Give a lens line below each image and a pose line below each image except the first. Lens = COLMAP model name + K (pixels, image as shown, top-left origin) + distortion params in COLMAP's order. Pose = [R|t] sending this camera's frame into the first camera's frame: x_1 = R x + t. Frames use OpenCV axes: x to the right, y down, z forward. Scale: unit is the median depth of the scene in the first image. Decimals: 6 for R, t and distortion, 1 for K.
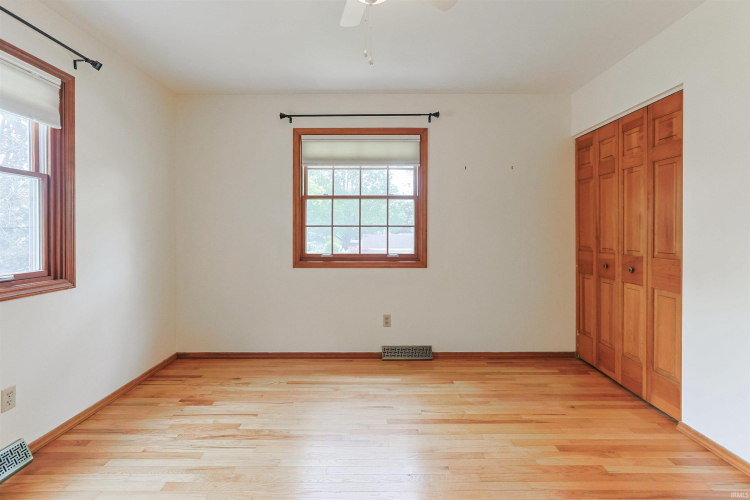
lens RADIAL K [[363.1, 0, 367.5], [0, 363.1, 229.3], [0, 0, 1]] dist [-0.013730, 0.008781]
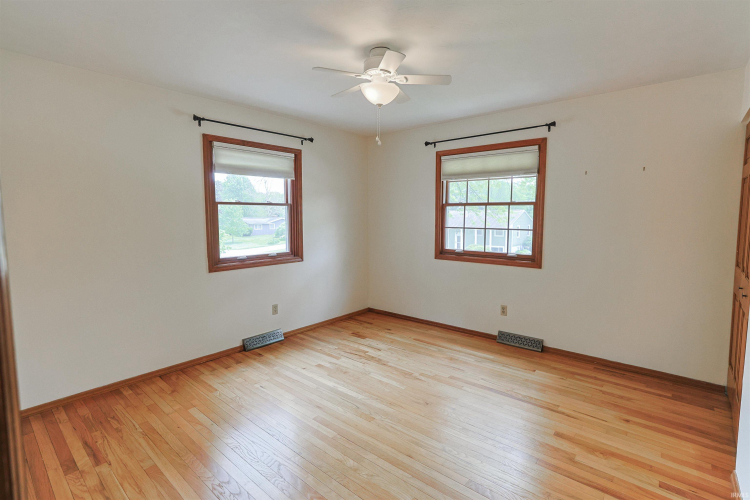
lens RADIAL K [[363.1, 0, 378.8], [0, 363.1, 237.6], [0, 0, 1]] dist [-0.013730, 0.008781]
pose [[0.761874, 0.042789, -0.646310, 0.572271], [0.004463, 0.997445, 0.071297, -0.077619], [0.647709, -0.057204, 0.759737, -0.155624]]
